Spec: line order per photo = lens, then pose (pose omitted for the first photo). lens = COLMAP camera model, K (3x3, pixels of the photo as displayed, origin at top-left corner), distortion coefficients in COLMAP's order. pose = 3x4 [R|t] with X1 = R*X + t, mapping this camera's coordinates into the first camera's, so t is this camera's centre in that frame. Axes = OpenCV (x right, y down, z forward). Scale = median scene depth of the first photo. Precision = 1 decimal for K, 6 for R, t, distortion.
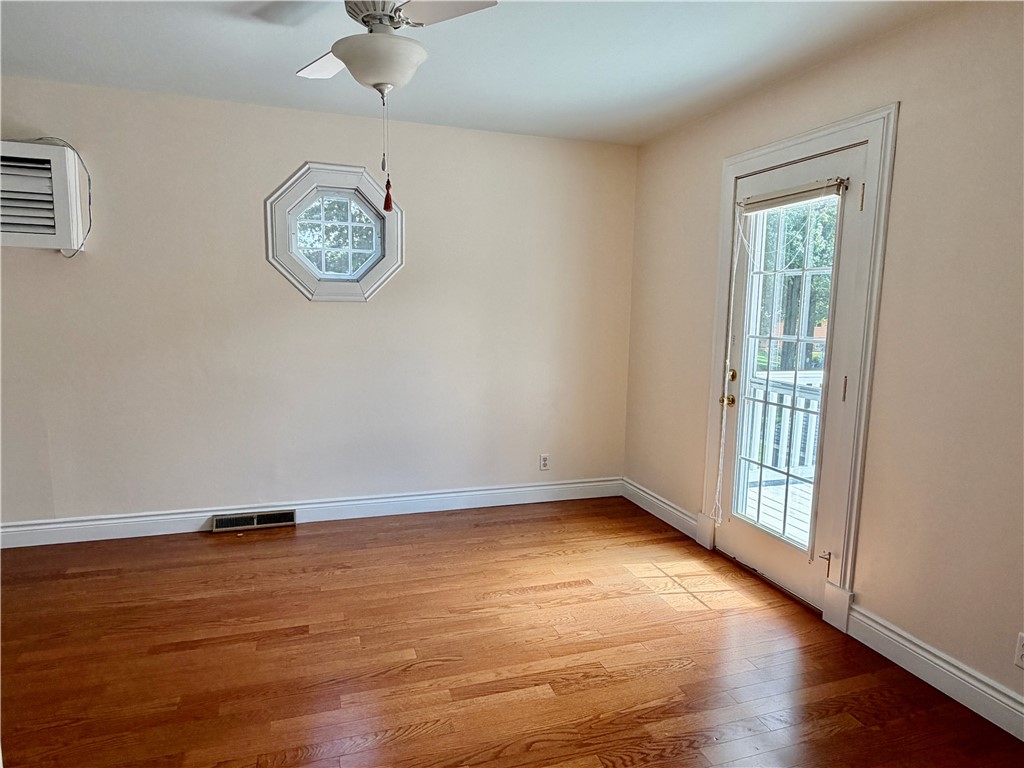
lens RADIAL K [[620.4, 0, 512.0], [0, 620.4, 384.0], [0, 0, 1]] dist [-0.001317, -0.000193]
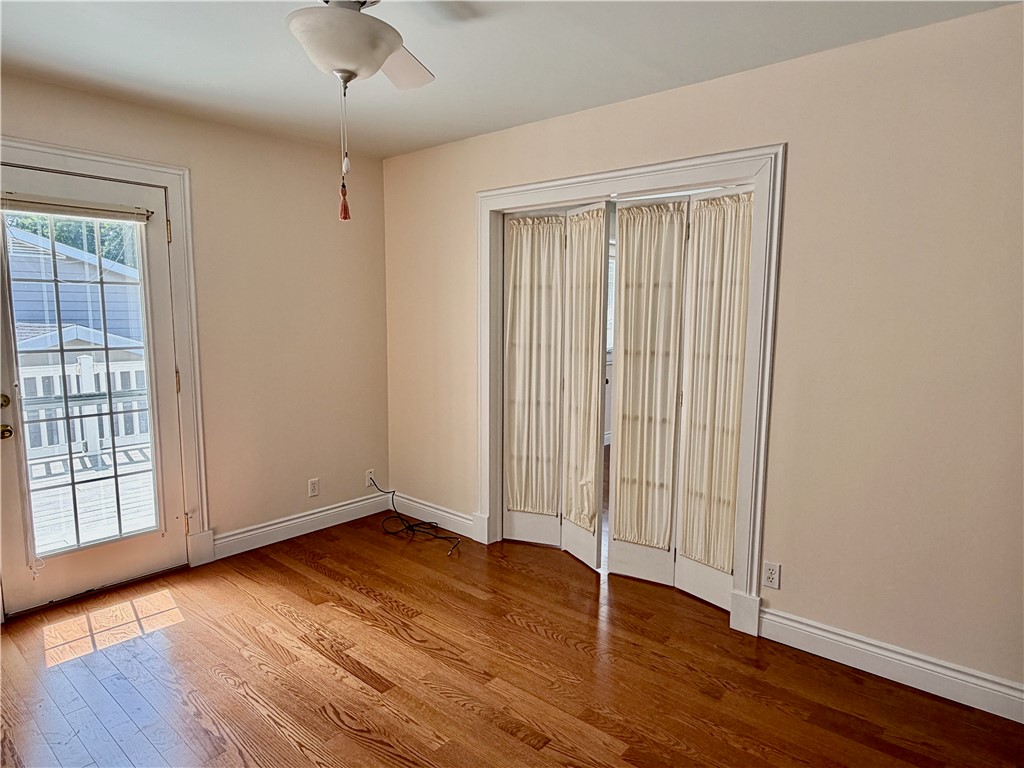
lens RADIAL K [[620.4, 0, 512.0], [0, 620.4, 384.0], [0, 0, 1]] dist [-0.001317, -0.000193]
pose [[-0.523757, -0.117310, 0.843752, -0.815828], [0.093013, 0.976676, 0.193528, -0.156198], [-0.846775, 0.179842, -0.500629, 0.978663]]
